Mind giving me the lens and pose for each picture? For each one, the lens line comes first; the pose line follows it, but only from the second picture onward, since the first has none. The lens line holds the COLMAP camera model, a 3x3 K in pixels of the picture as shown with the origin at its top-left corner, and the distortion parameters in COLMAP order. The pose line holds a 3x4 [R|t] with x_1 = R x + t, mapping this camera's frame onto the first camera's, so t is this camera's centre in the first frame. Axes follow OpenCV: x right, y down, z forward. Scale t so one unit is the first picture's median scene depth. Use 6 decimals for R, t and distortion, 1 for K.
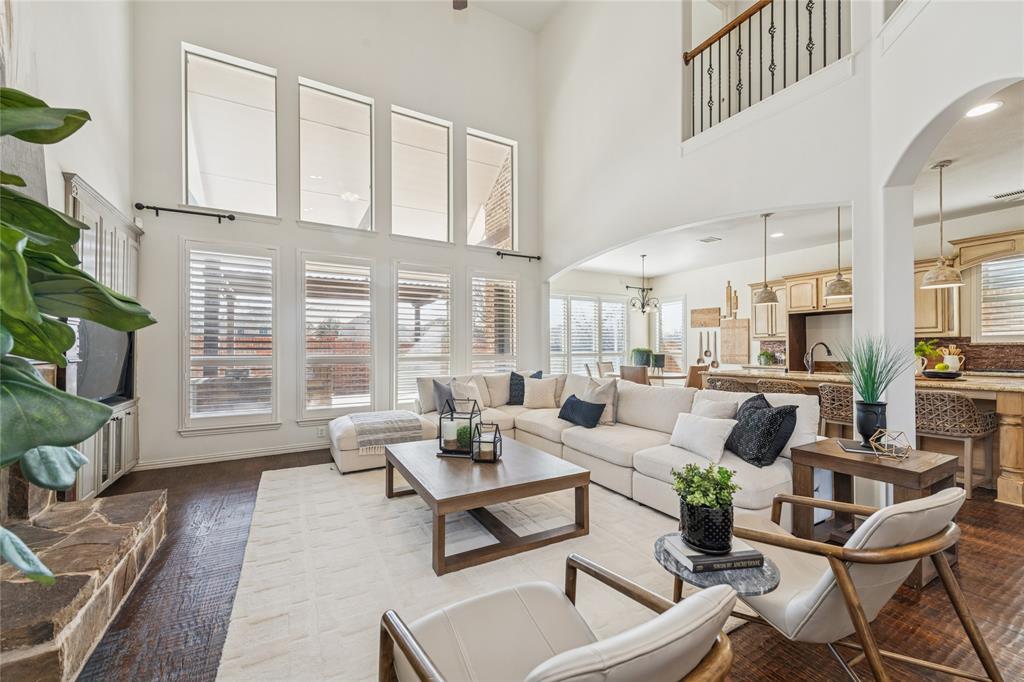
lens RADIAL K [[401.4, 0, 513.3], [0, 401.4, 346.6], [0, 0, 1]] dist [0.009031, -0.002897]
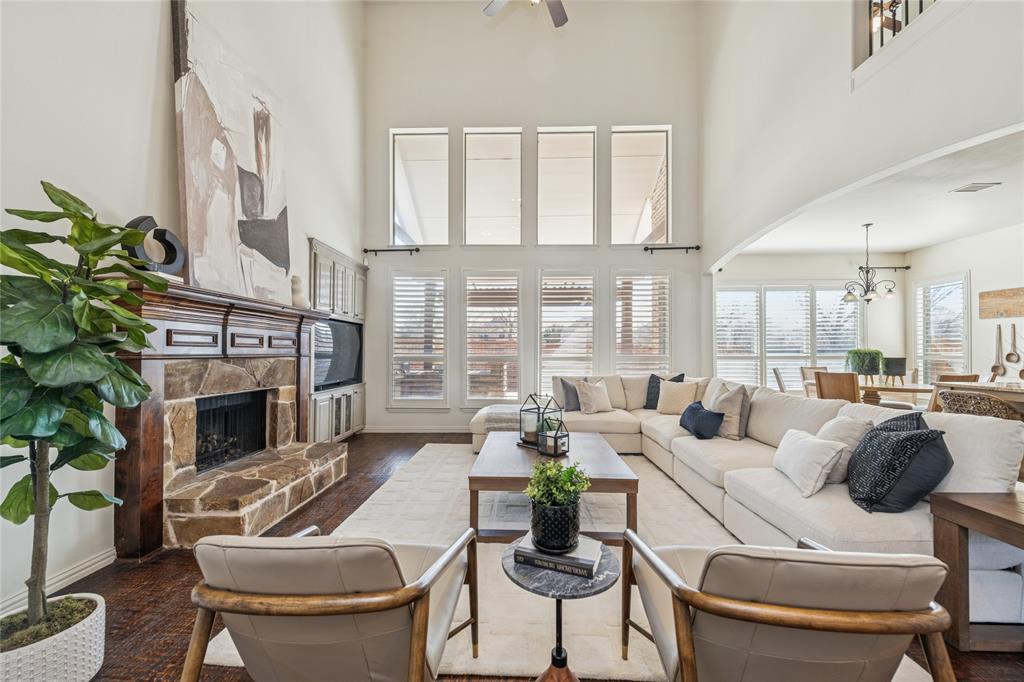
lens RADIAL K [[401.4, 0, 509.3], [0, 401.4, 345.5], [0, 0, 1]] dist [0.009031, -0.002897]
pose [[0.854812, -0.005124, -0.518912, 0.220942], [0.000406, 0.999958, -0.009204, 0.005863], [0.518937, 0.007657, 0.854778, 0.028162]]
